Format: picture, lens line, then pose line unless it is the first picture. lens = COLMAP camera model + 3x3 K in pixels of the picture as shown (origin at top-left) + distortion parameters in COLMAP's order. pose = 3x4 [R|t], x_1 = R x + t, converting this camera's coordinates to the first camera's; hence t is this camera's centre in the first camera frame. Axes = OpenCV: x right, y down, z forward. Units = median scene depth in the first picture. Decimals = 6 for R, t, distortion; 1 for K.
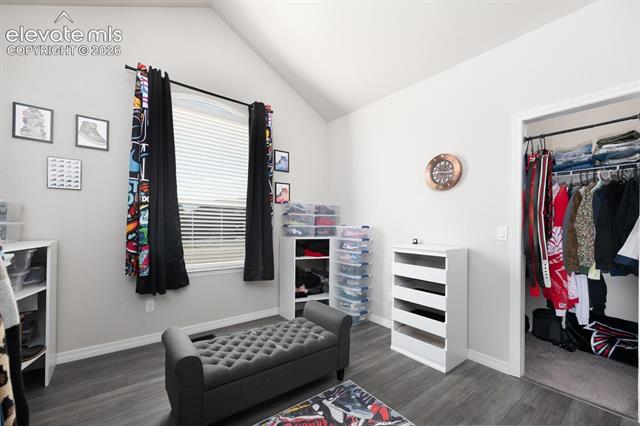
lens RADIAL K [[270.2, 0, 320.0], [0, 270.2, 213.0], [0, 0, 1]] dist [-0.000620, -0.000115]
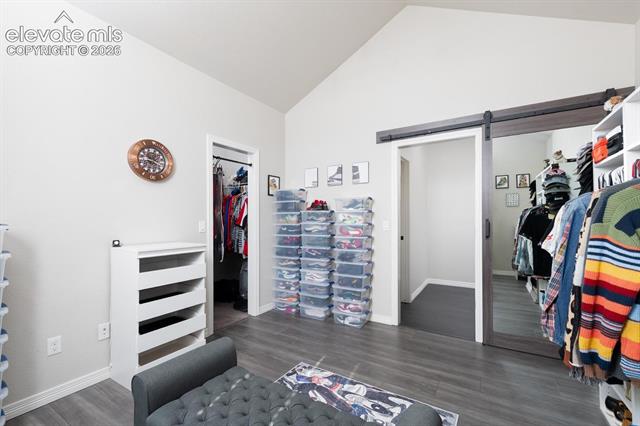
lens RADIAL K [[270.2, 0, 320.0], [0, 270.2, 213.0], [0, 0, 1]] dist [-0.000620, -0.000115]
pose [[-0.359163, 0.016610, 0.933127, -0.563736], [-0.041520, 0.998567, -0.033756, 0.025918], [-0.932351, -0.050868, -0.357959, 0.803438]]
